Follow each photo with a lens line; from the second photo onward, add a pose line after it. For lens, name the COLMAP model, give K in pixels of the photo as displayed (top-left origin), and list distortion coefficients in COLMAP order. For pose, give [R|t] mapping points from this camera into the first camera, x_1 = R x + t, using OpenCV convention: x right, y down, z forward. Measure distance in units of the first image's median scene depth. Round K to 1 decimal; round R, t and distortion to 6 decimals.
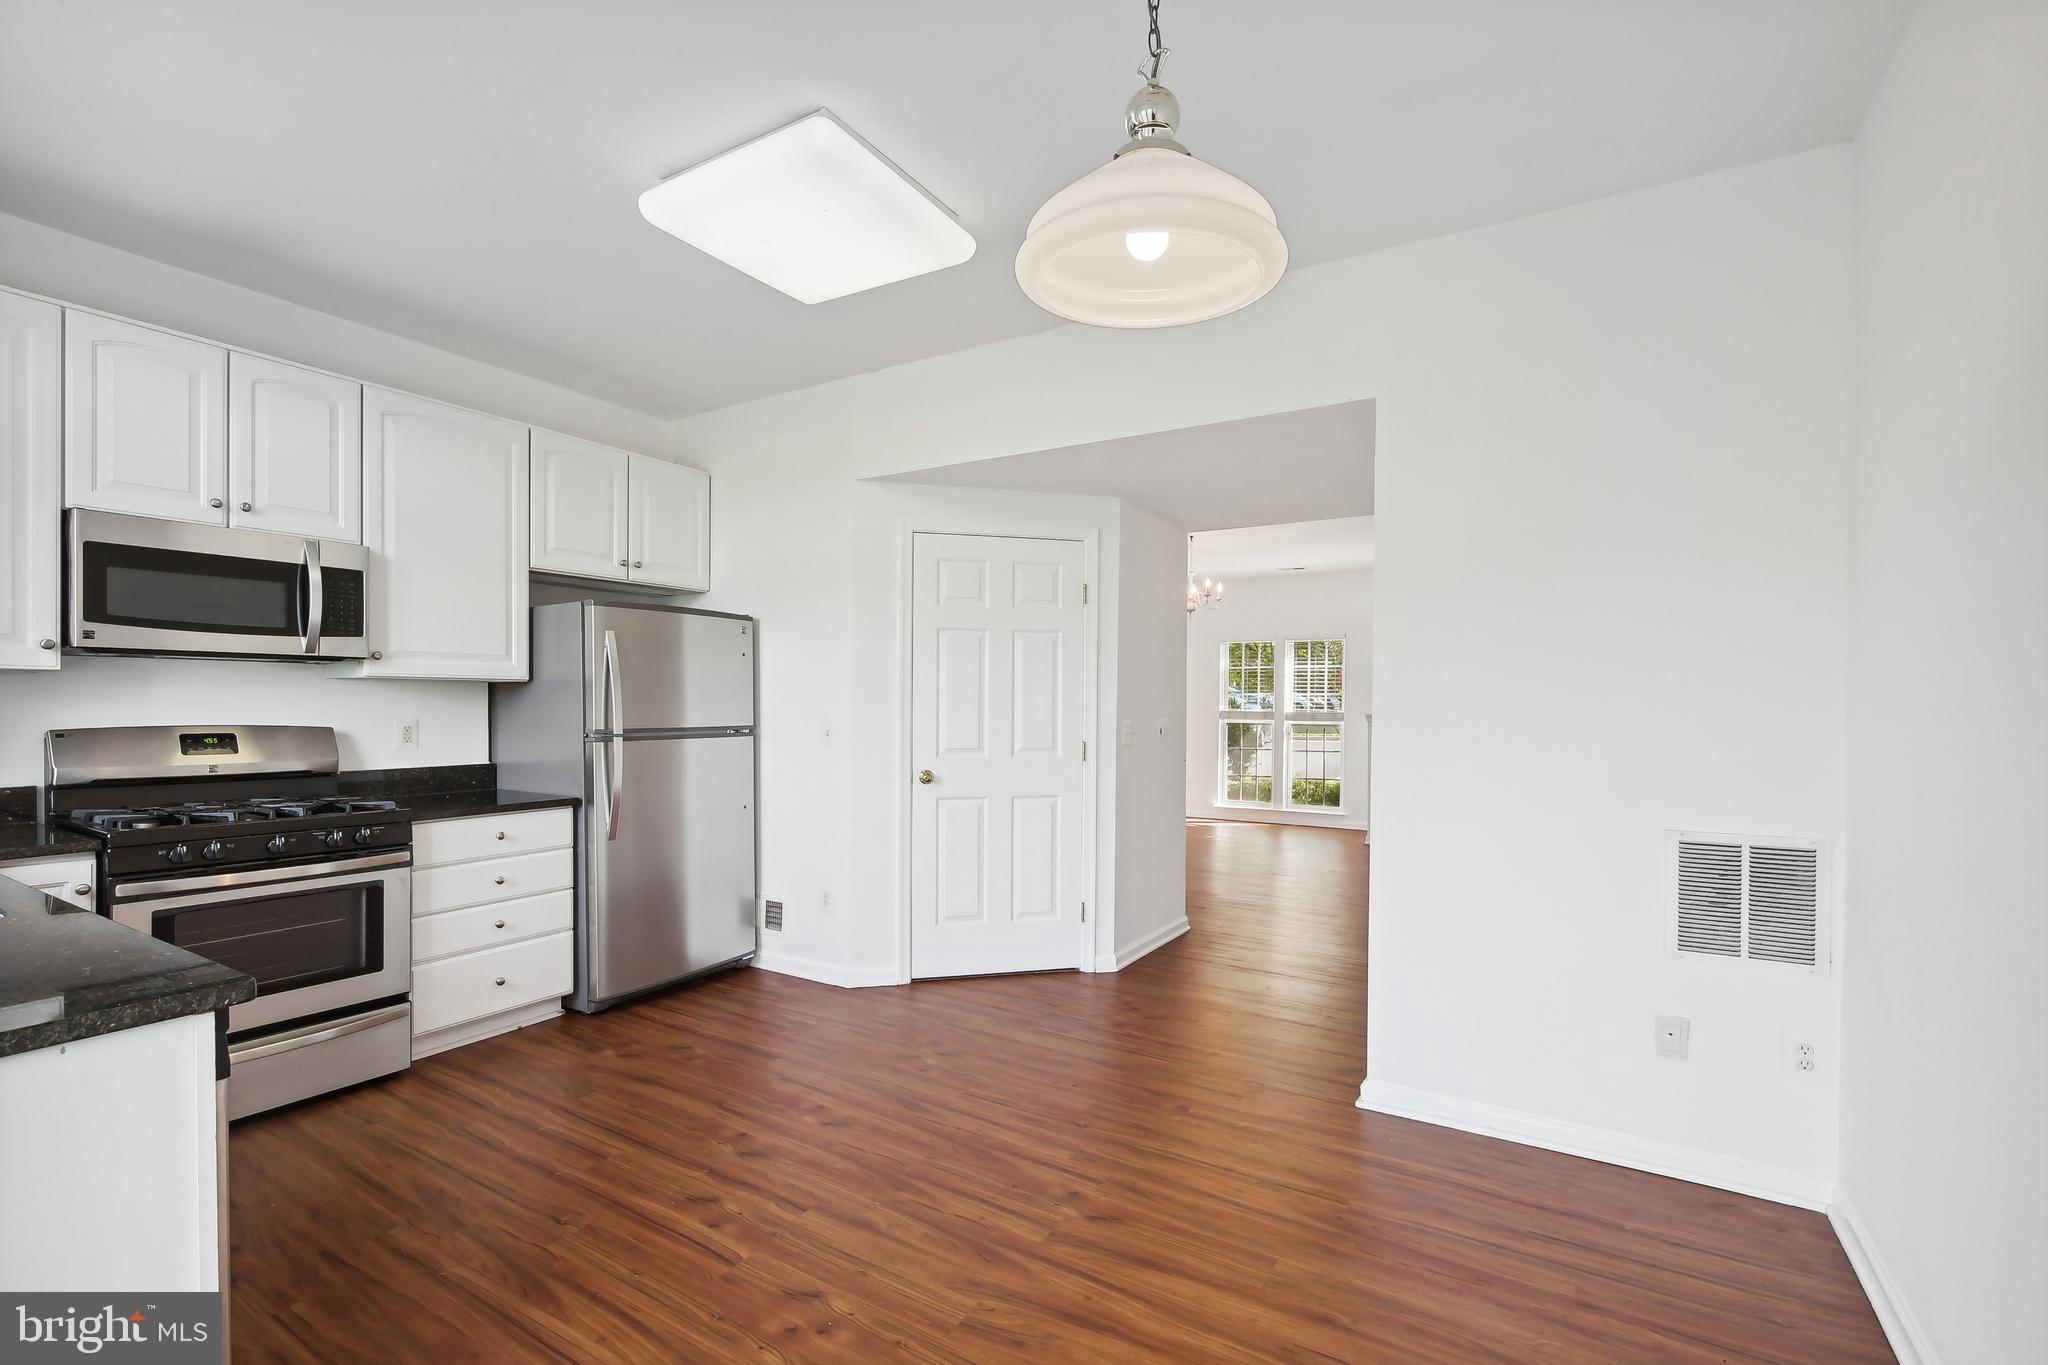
lens RADIAL K [[908.8, 0, 1021.5], [0, 908.8, 701.0], [0, 0, 1]] dist [0.000627, -0.000164]
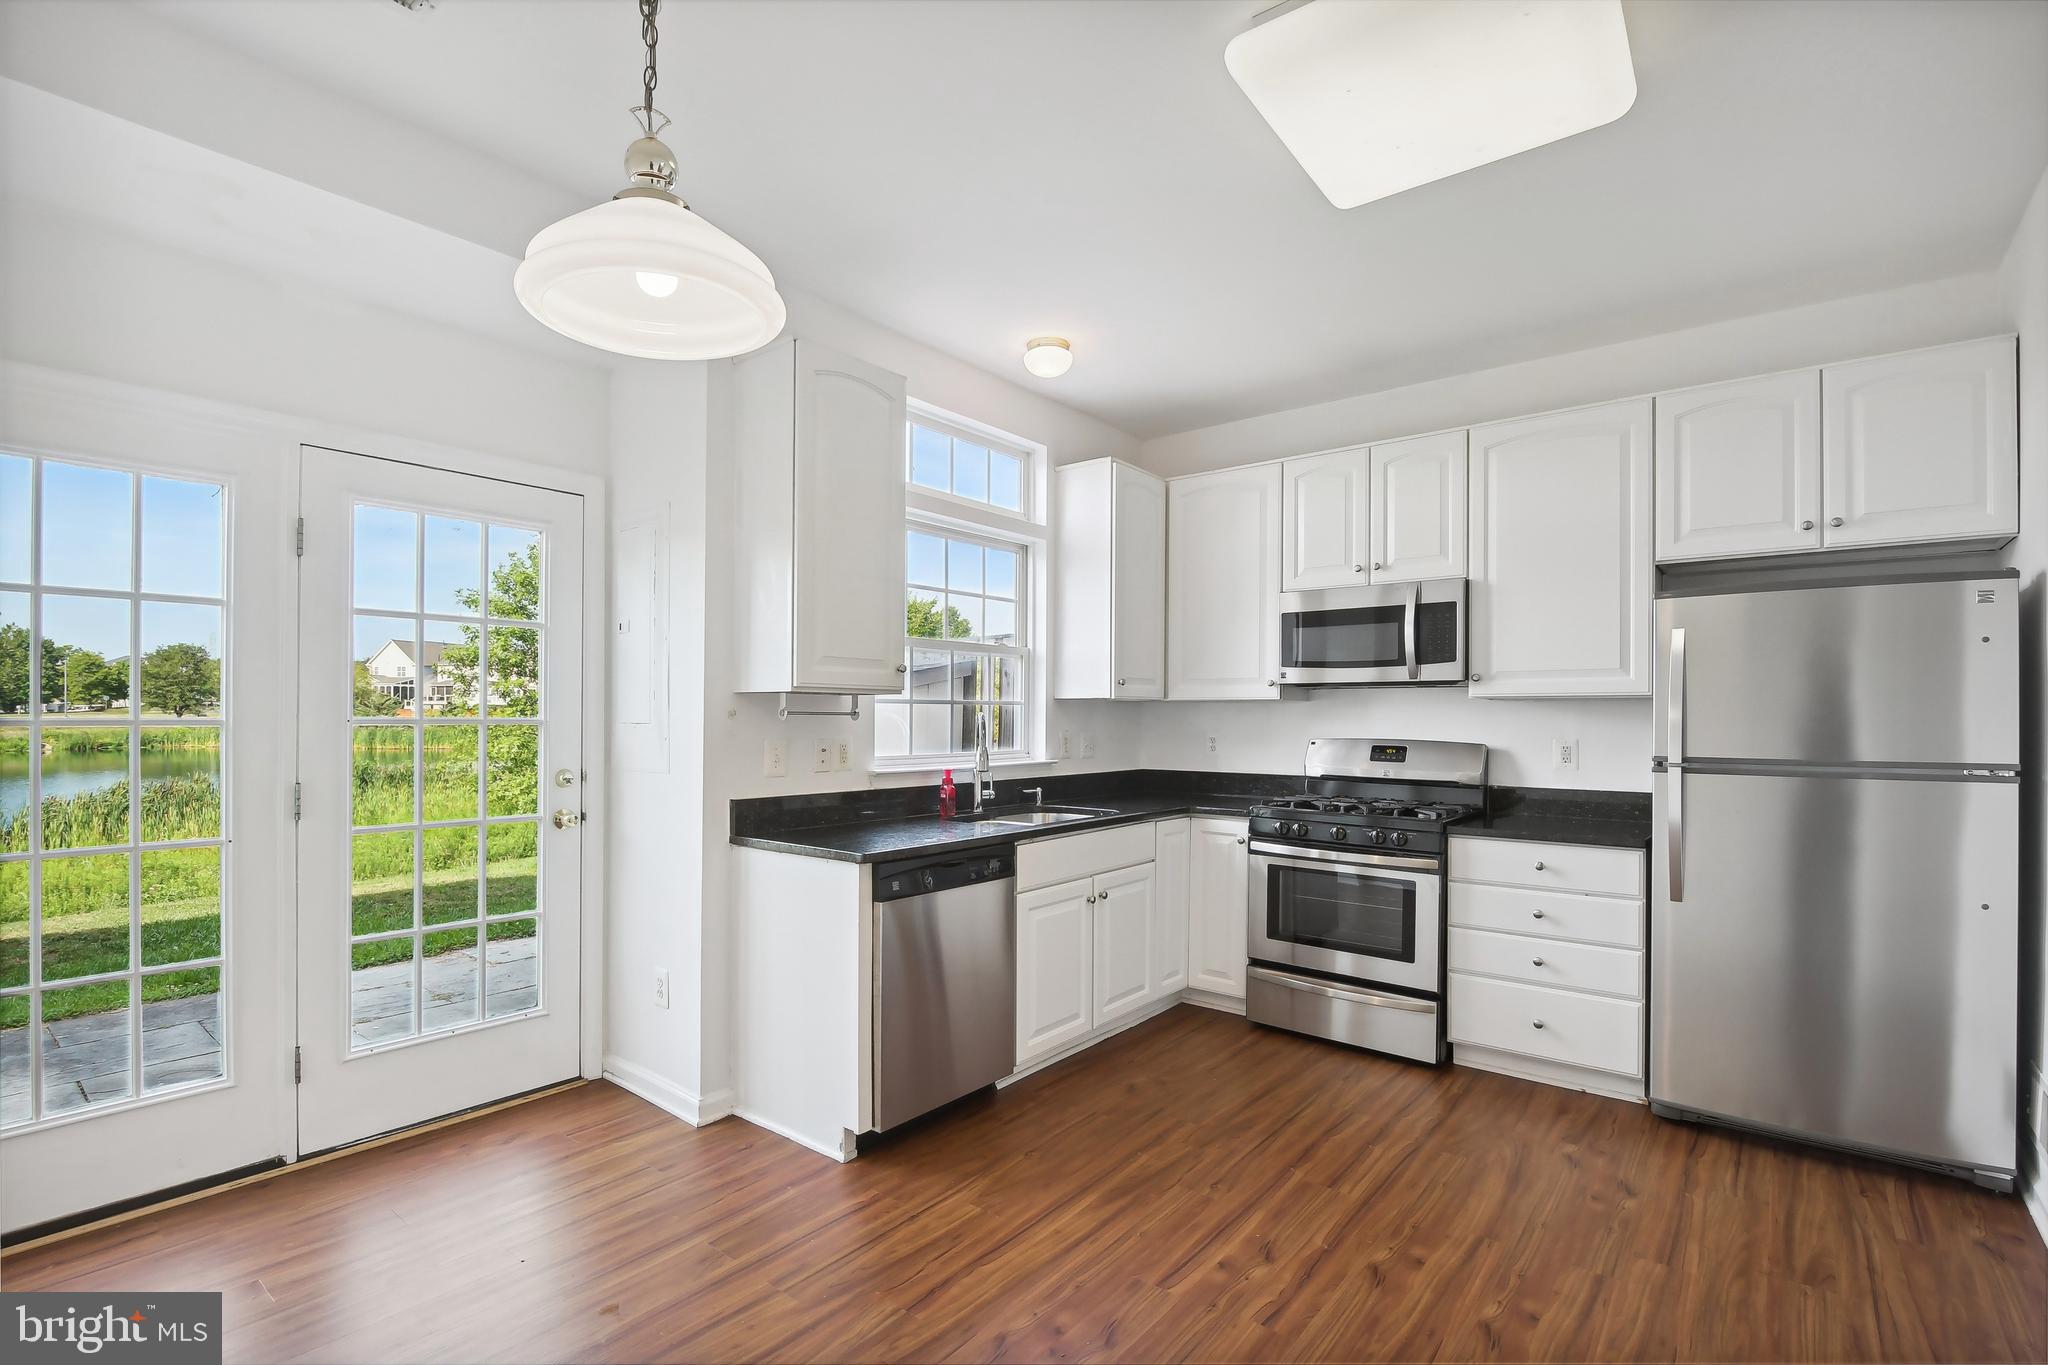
lens RADIAL K [[934.1, 0, 1022.4], [0, 934.1, 714.1], [0, 0, 1]] dist [0.000699, -0.014706]
pose [[-0.132751, -0.010319, -0.991096, 0.468886], [-0.007172, 0.999930, -0.009450, 0.007498], [0.991123, 0.005853, -0.132816, 0.651476]]
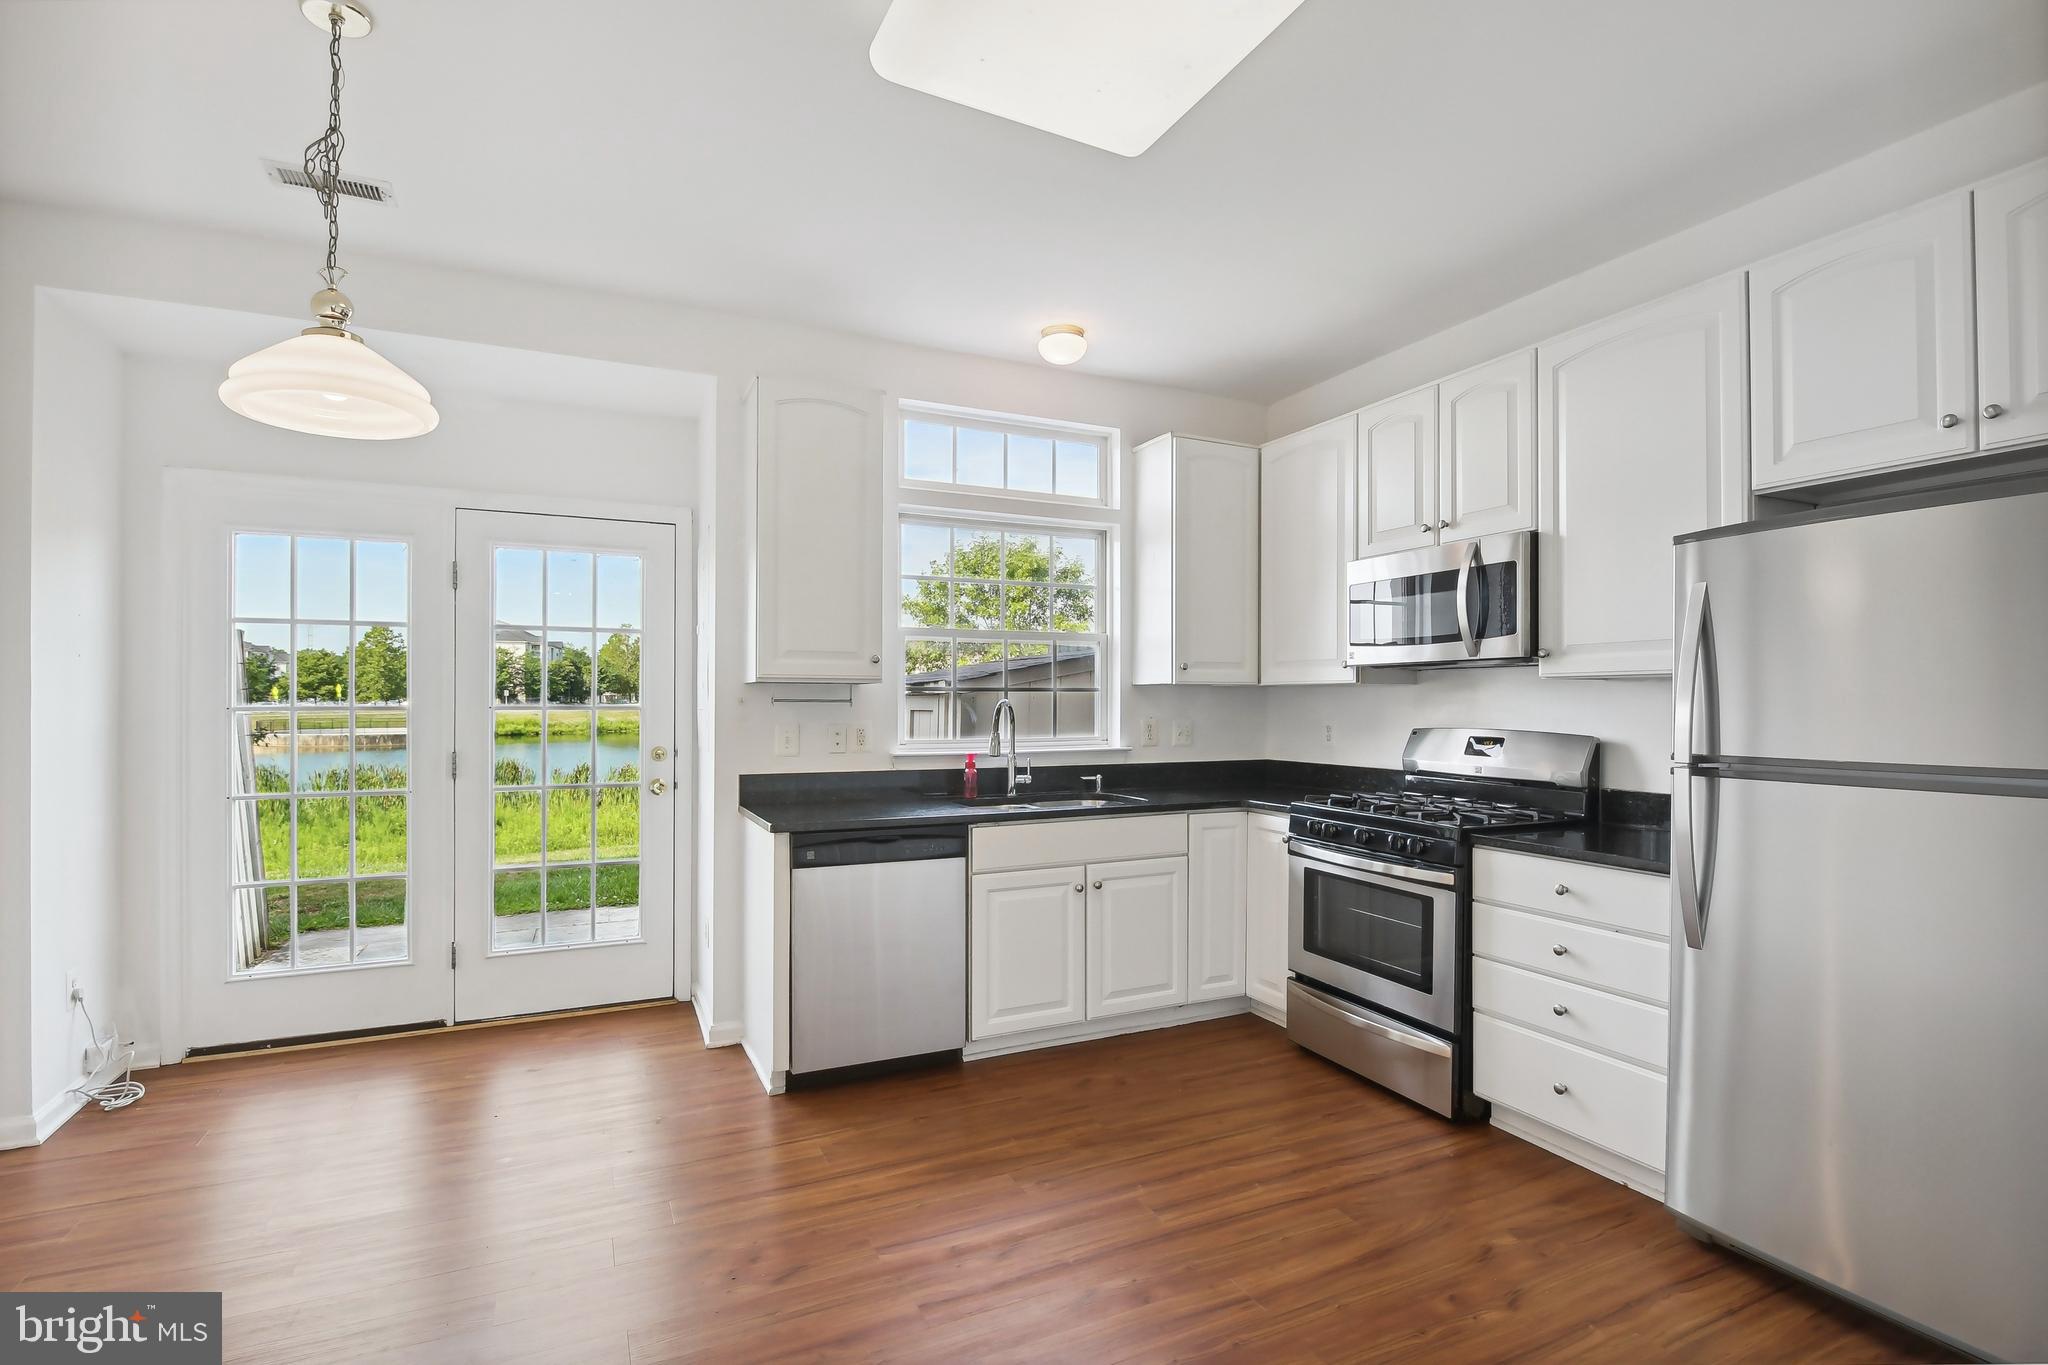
lens RADIAL K [[945.4, 0, 1023.7], [0, 945.4, 699.5], [0, 0, 1]] dist [-0.000548, -0.014454]
pose [[-0.548804, -0.010891, -0.835880, 0.323568], [-0.006901, 0.999940, -0.008498, 0.005138], [0.835923, 0.001104, -0.548846, 1.135904]]
